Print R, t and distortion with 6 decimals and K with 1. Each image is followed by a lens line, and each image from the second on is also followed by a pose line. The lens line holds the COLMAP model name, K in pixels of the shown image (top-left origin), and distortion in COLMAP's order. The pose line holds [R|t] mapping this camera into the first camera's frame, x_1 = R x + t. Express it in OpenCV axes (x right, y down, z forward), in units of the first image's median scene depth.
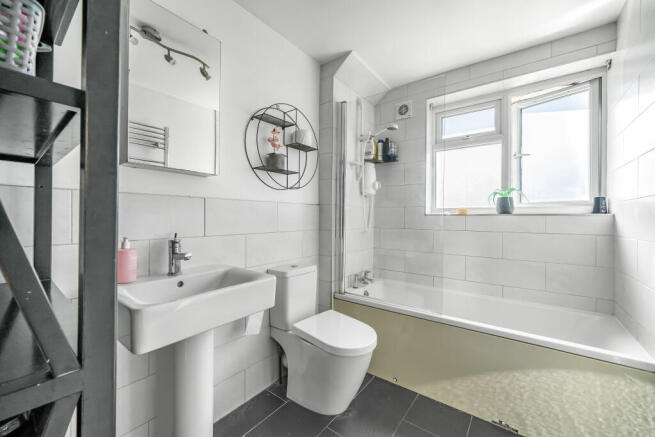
lens RADIAL K [[260.4, 0, 329.2], [0, 260.4, 217.1], [0, 0, 1]] dist [-0.004020, -0.000310]
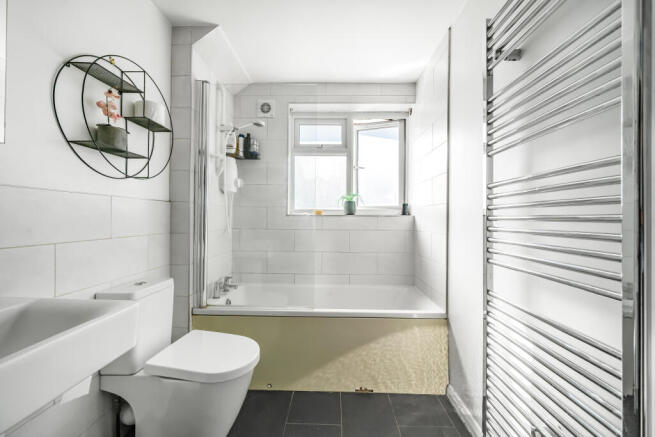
lens RADIAL K [[260.4, 0, 326.7], [0, 260.4, 217.8], [0, 0, 1]] dist [-0.004020, -0.000310]
pose [[0.813345, 0.001558, 0.581780, -0.128088], [-0.003321, 0.999993, 0.001966, -0.000998], [-0.581772, -0.003531, 0.813344, 0.088063]]
